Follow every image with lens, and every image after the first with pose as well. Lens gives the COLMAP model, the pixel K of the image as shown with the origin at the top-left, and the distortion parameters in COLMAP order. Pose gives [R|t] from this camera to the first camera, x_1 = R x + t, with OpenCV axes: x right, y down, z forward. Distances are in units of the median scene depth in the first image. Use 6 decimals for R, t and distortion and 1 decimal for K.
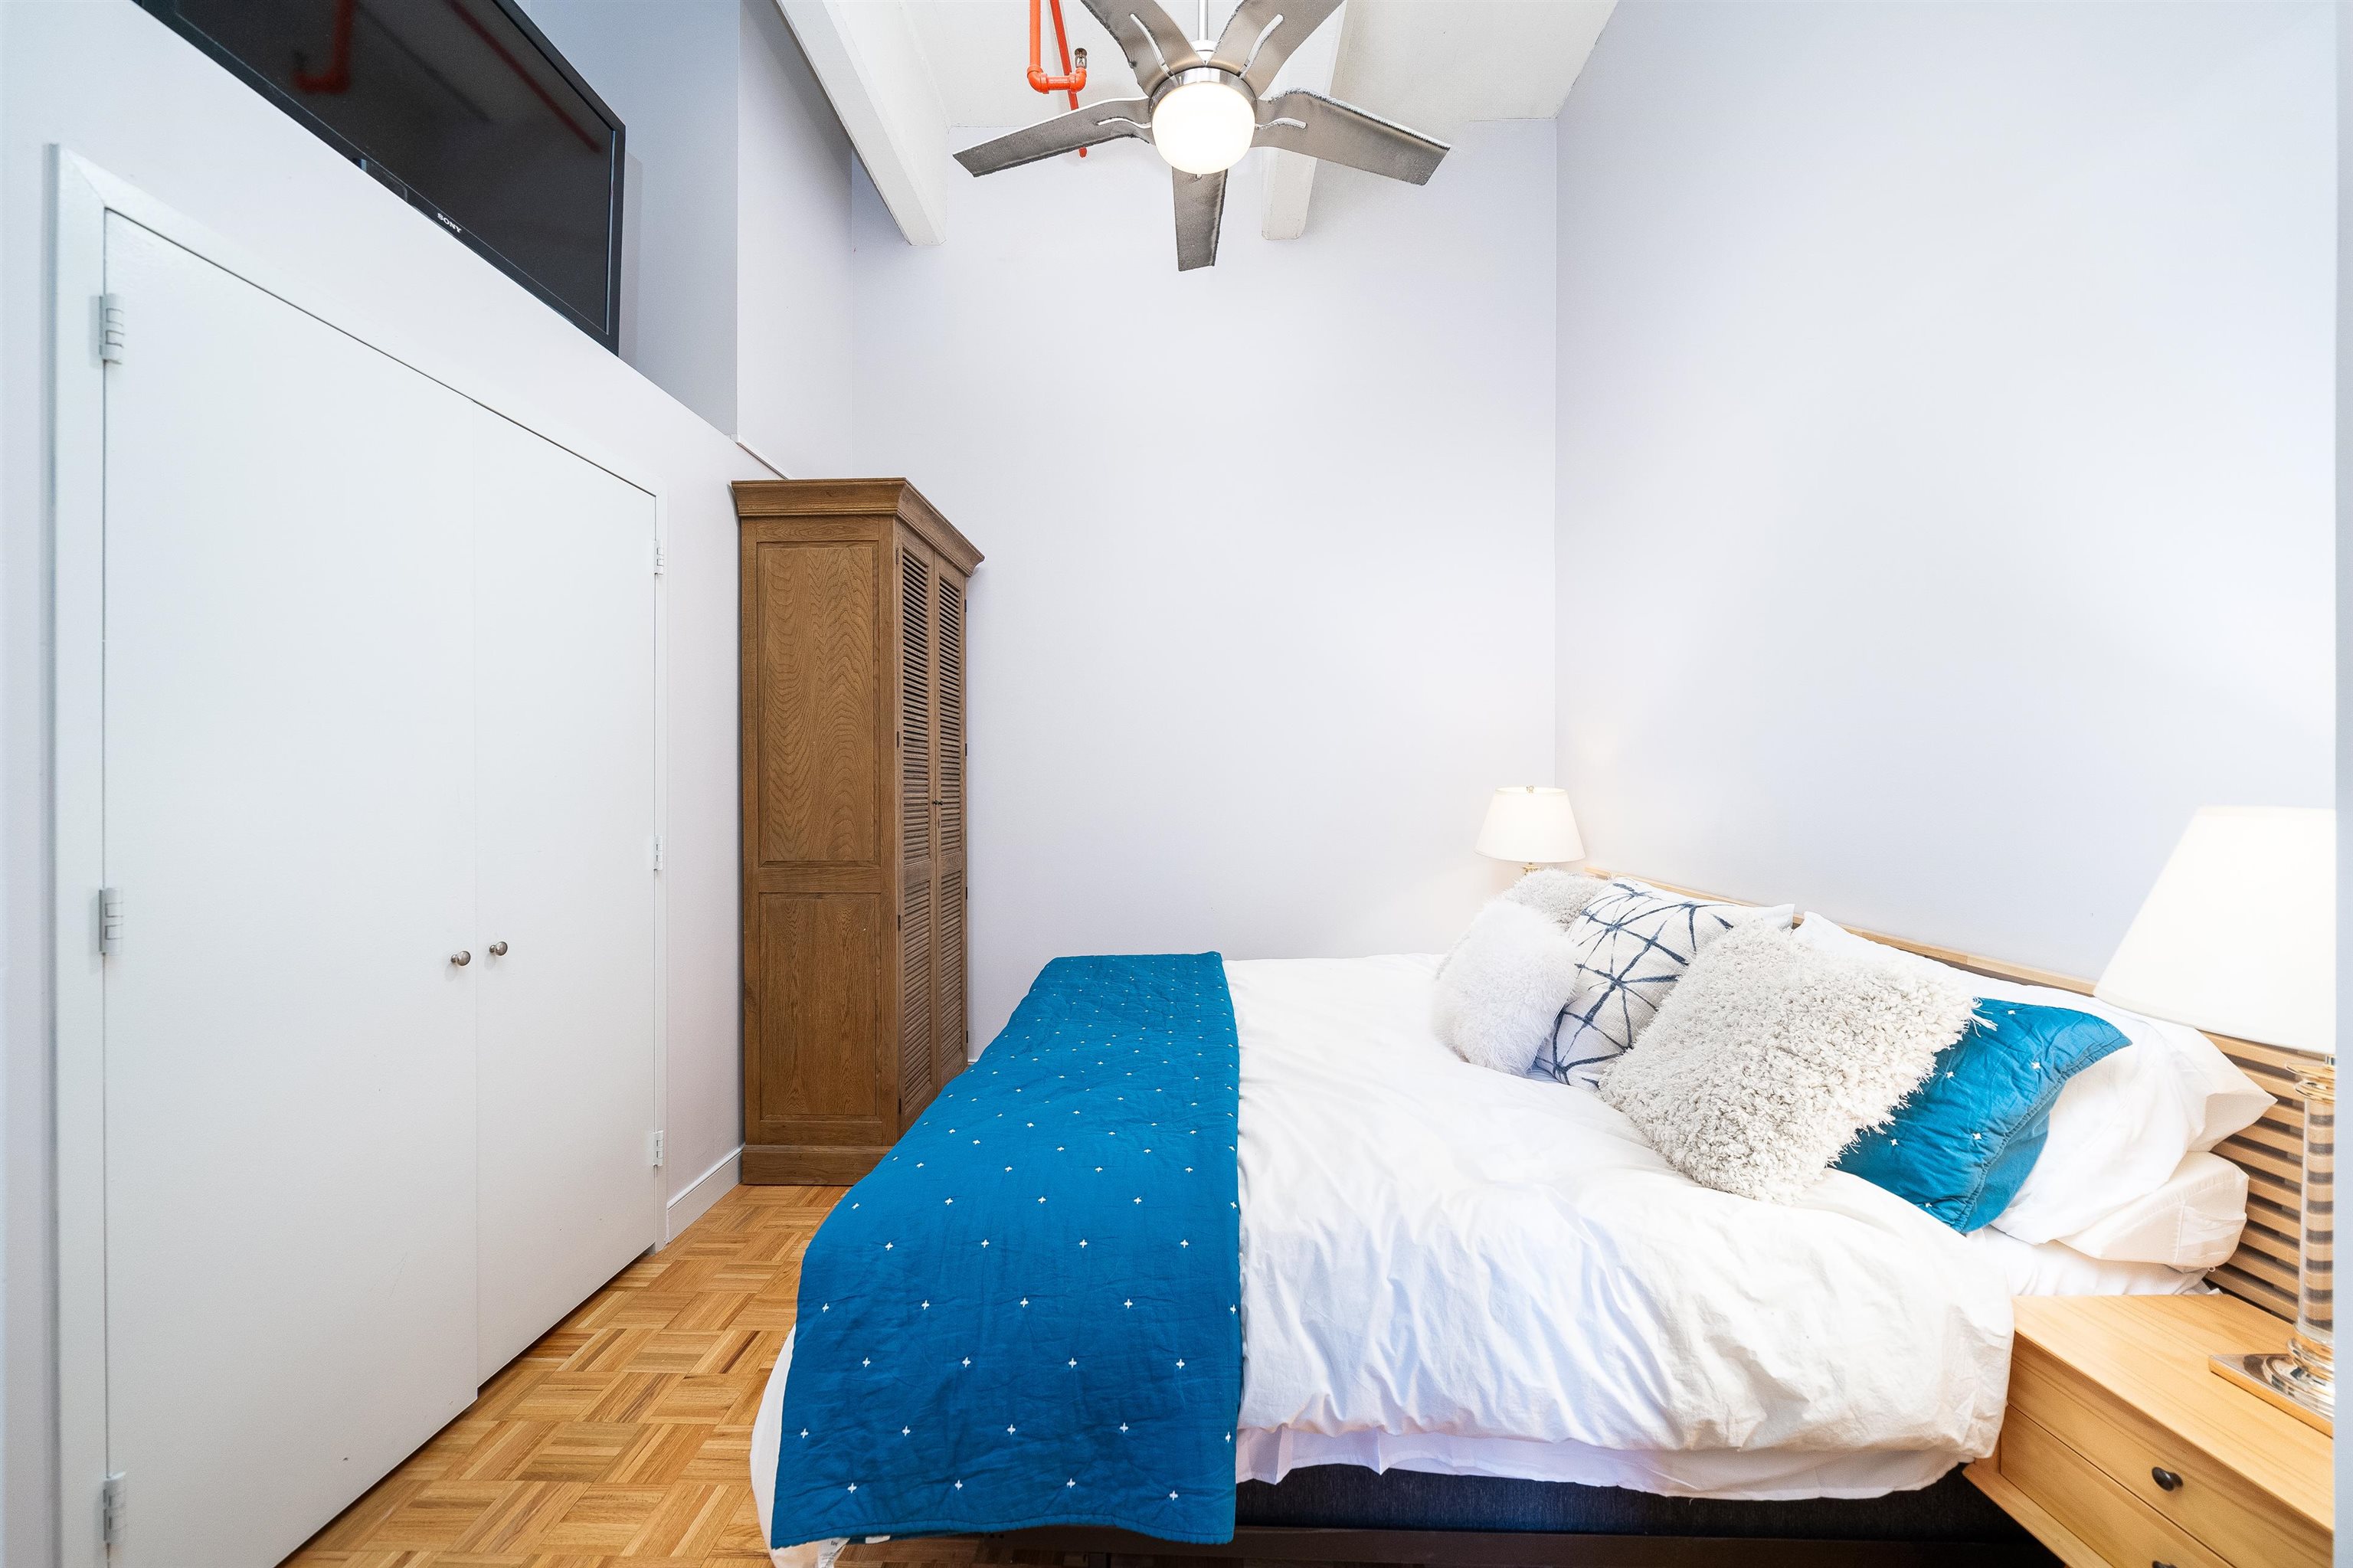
lens RADIAL K [[870.7, 0, 1179.8], [0, 870.7, 787.6], [0, 0, 1]] dist [-0.002353, -0.000442]
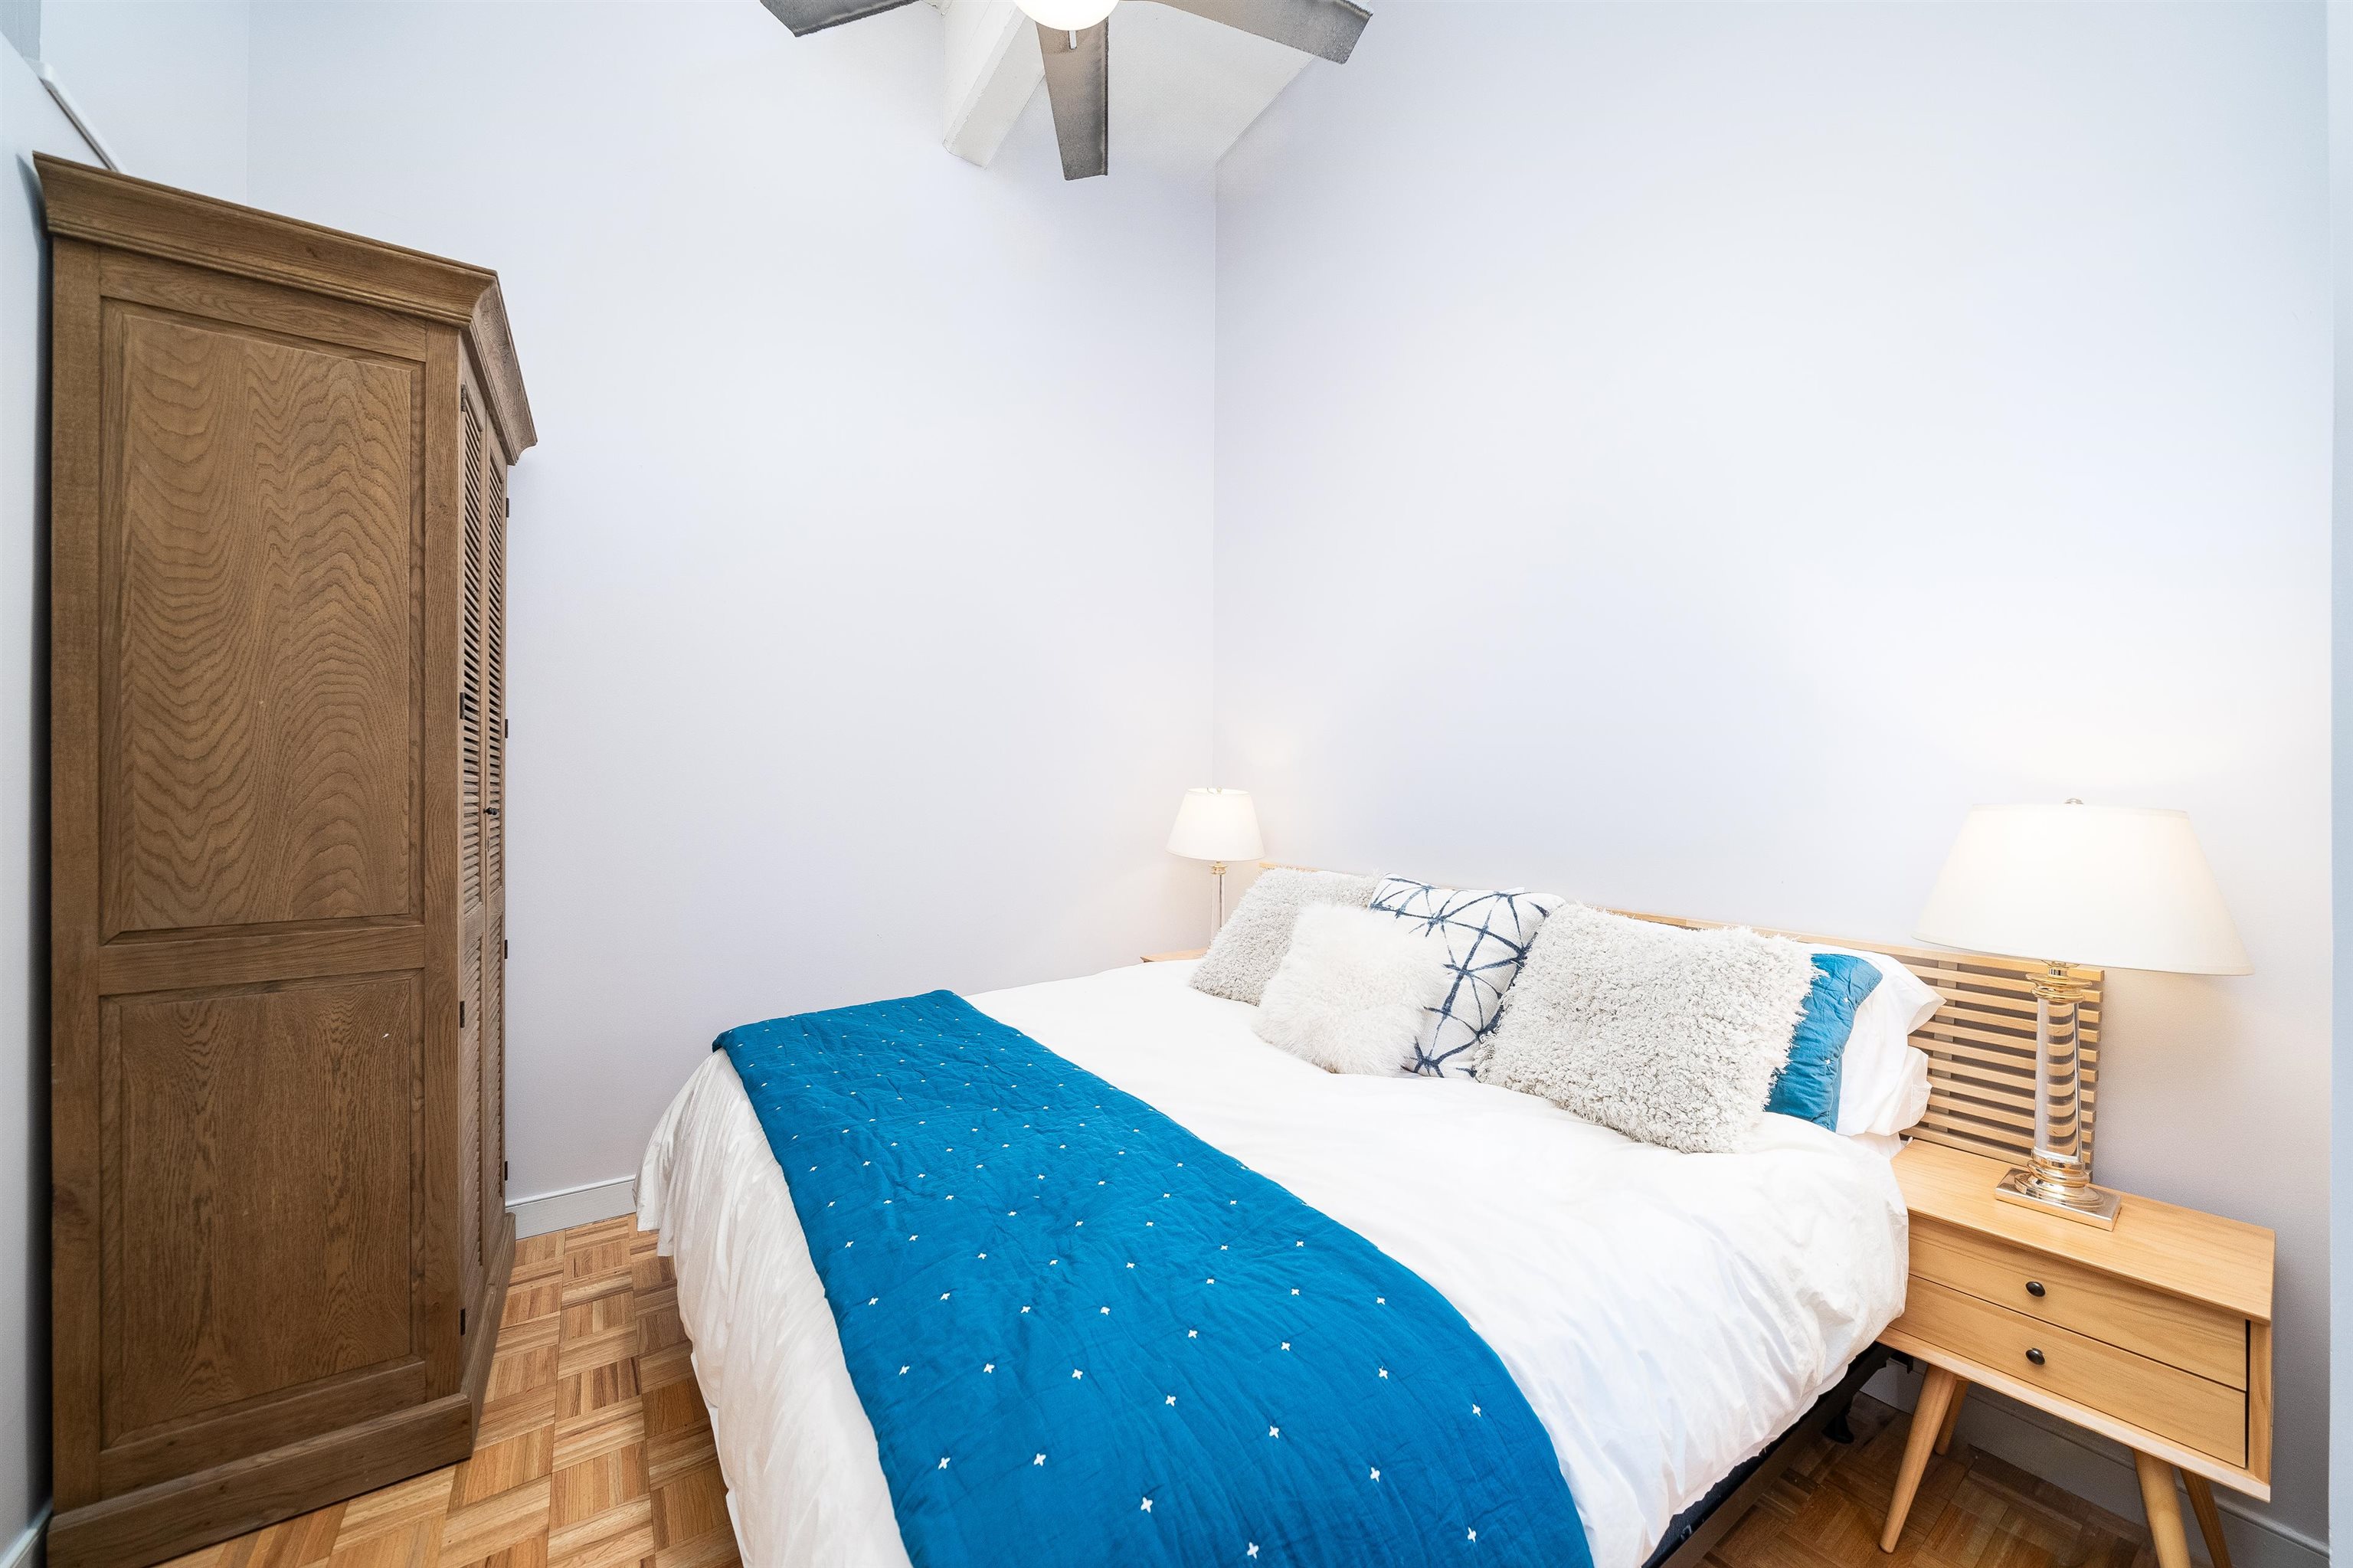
lens RADIAL K [[856.1, 0, 1176.5], [0, 856.1, 784.0], [0, 0, 1]] dist [-0.001370, -0.000114]
pose [[0.810704, 0.004951, 0.585435, -0.277842], [-0.002545, 0.999985, -0.004932, -0.000342], [-0.585451, 0.002509, 0.810704, 0.247127]]
